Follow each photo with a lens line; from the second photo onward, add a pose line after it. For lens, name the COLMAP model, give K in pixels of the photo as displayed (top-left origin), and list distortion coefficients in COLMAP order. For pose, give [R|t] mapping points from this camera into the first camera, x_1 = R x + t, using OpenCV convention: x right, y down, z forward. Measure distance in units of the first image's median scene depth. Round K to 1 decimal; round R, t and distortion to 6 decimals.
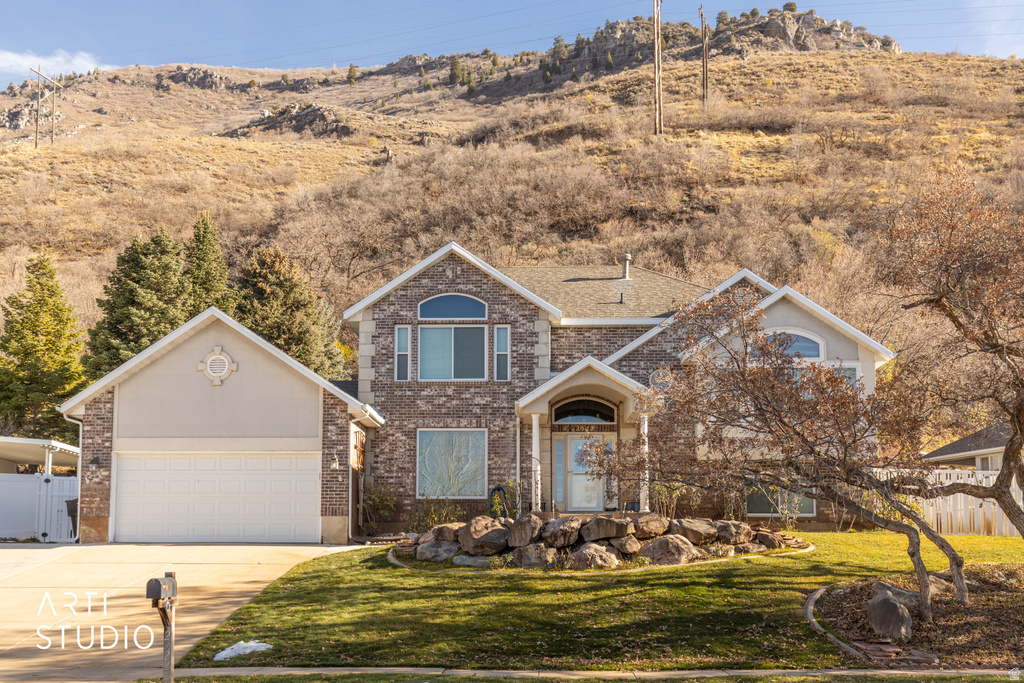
lens RADIAL K [[1050.5, 0, 511.1], [0, 1050.5, 465.7], [0, 0, 1]] dist [0.000434, 0.002393]
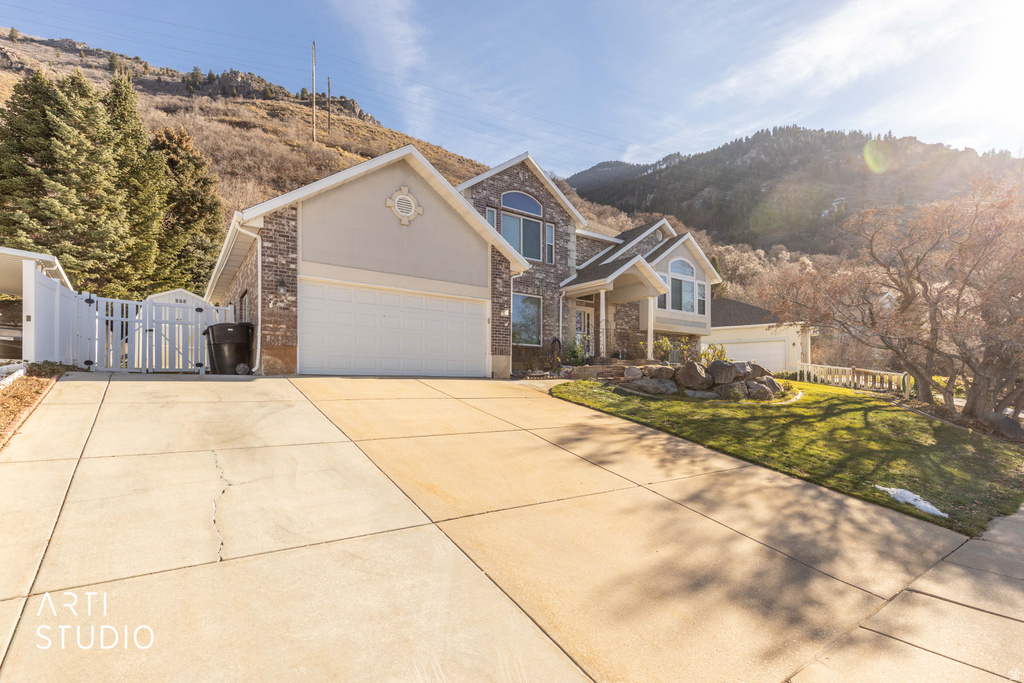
lens RADIAL K [[488.2, 0, 510.1], [0, 488.2, 382.6], [0, 0, 1]] dist [0.007573, 0.000021]
pose [[0.790012, 0.003471, 0.613081, -0.455453], [-0.060129, 0.995602, 0.071845, 0.034859], [-0.610135, -0.093623, 0.786746, 0.501522]]
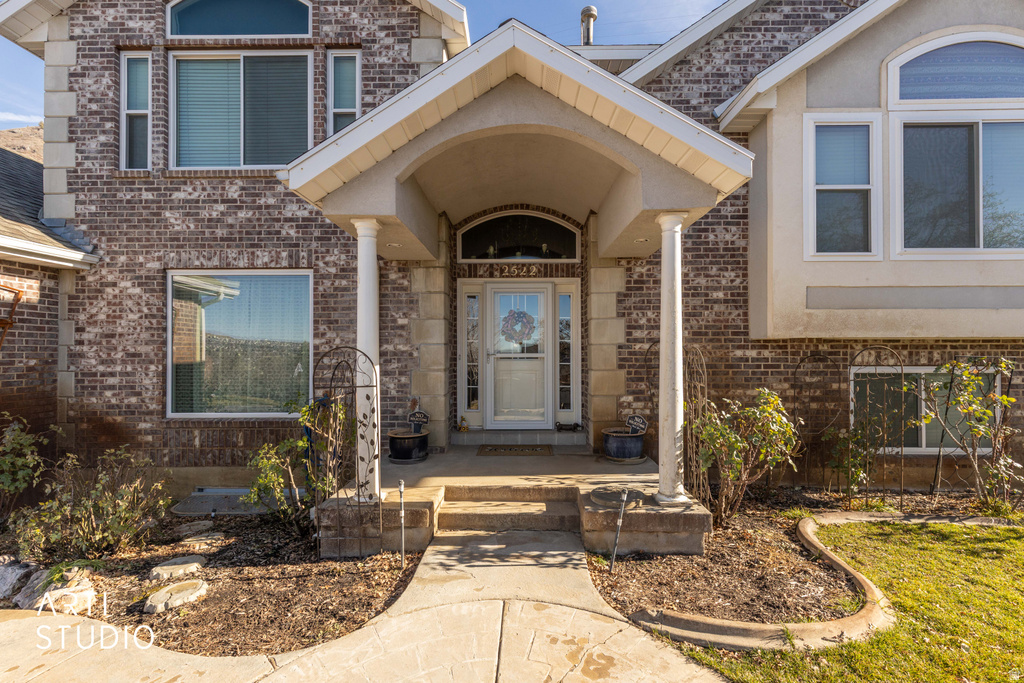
lens RADIAL K [[458.0, 0, 513.0], [0, 458.0, 342.8], [0, 0, 1]] dist [0.004169, 0.000799]
pose [[0.999712, -0.006901, 0.022992, 0.062969], [0.004713, 0.995572, 0.093886, -0.021540], [-0.023538, -0.093751, 0.995317, 0.786044]]
